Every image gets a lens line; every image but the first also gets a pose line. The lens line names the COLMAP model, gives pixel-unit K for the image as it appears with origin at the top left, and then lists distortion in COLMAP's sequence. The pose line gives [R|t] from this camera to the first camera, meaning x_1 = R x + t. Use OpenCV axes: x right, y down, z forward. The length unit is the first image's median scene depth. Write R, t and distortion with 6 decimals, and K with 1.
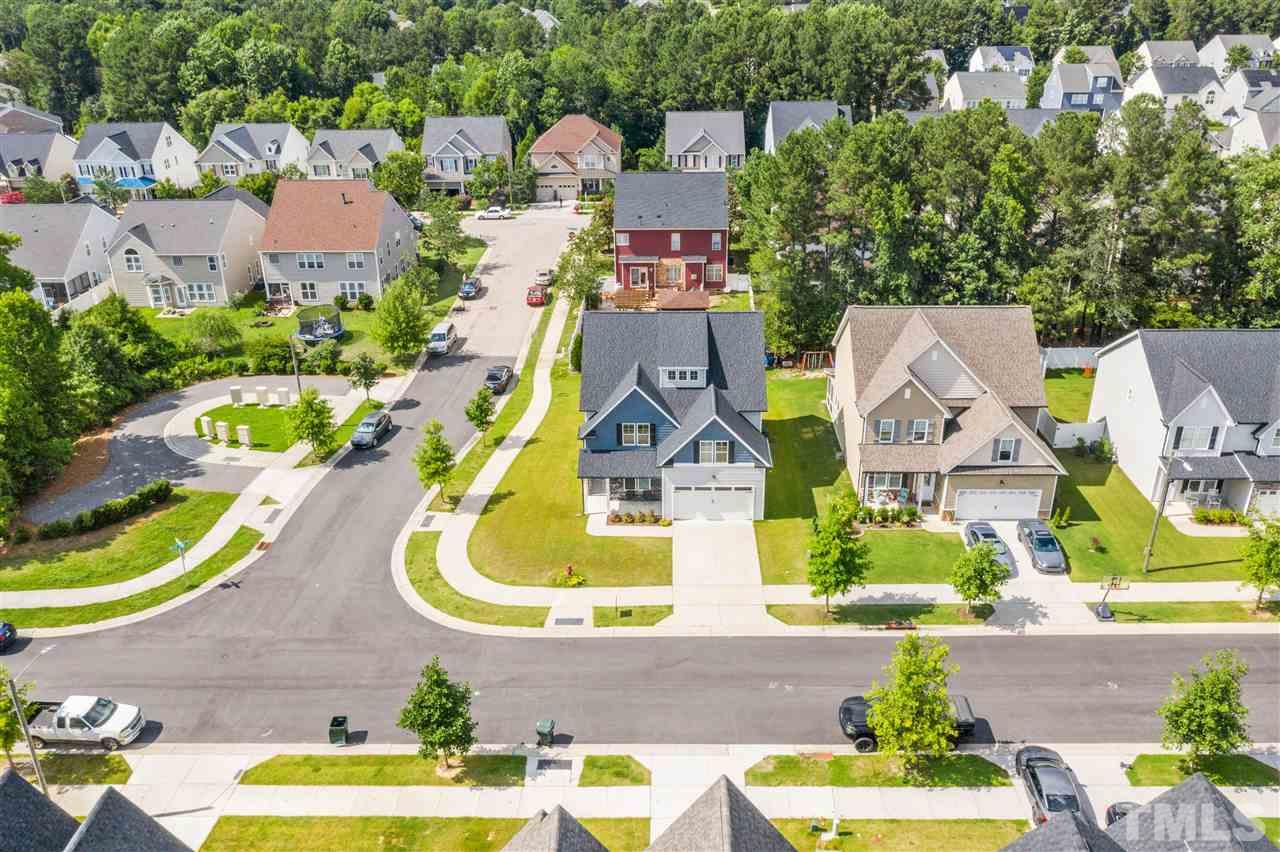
lens RADIAL K [[1002.4, 0, 640.0], [0, 1002.4, 426.0], [0, 0, 1]] dist [-0.001727, 0.006058]
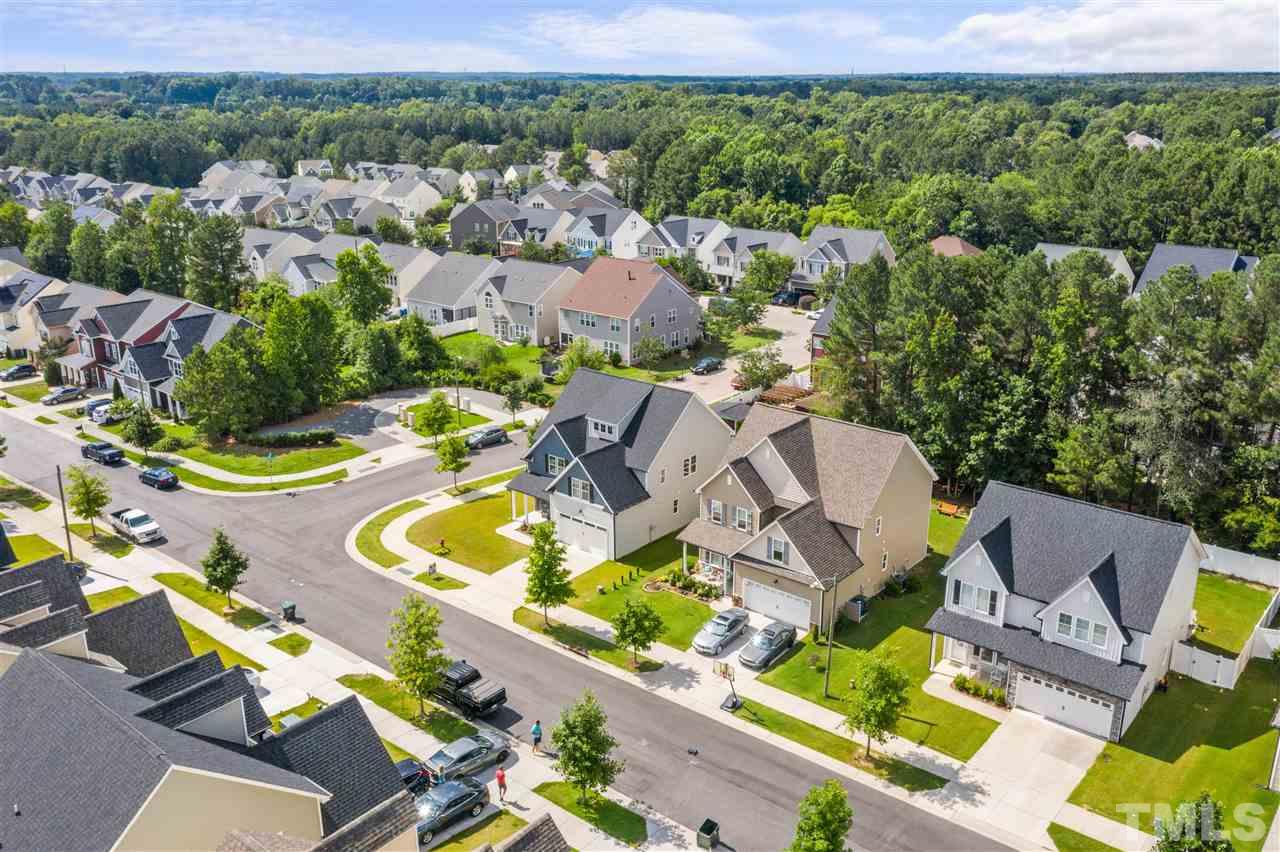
lens RADIAL K [[1051.1, 0, 640.0], [0, 1051.1, 426.0], [0, 0, 1]] dist [-0.001811, -0.005801]
pose [[0.789769, 0.202302, -0.579084, 0.808939], [-0.268713, 0.962749, -0.030142, -0.027367], [0.551415, 0.179413, 0.814710, 0.004774]]
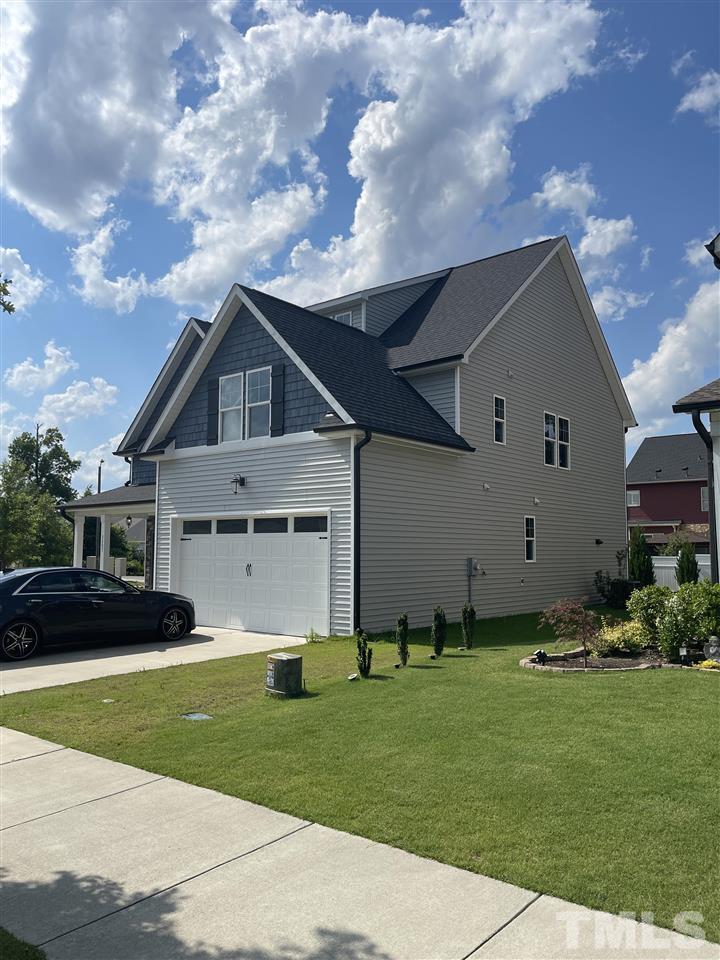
lens RADIAL K [[730.0, 0, 360.0], [0, 730.0, 480.0], [0, 0, 1]] dist [0.152344, -0.302417]
pose [[0.788179, -0.033863, -0.614514, 0.258595], [-0.272894, 0.875732, -0.398273, 0.137892], [0.551637, 0.481608, 0.680993, 0.823600]]
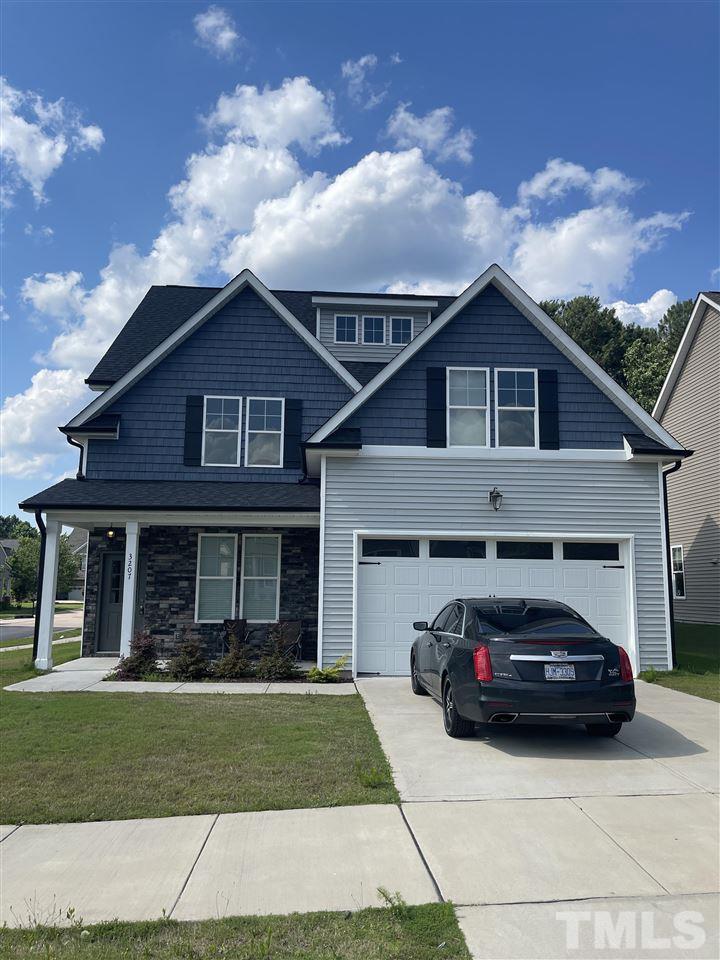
lens RADIAL K [[730.0, 0, 360.0], [0, 730.0, 480.0], [0, 0, 1]] dist [0.152344, -0.302417]
pose [[0.995003, 0.042537, 0.090328, 0.013716], [0.012905, 0.842326, -0.538814, 0.158928], [-0.099006, 0.537287, 0.837568, 0.796740]]
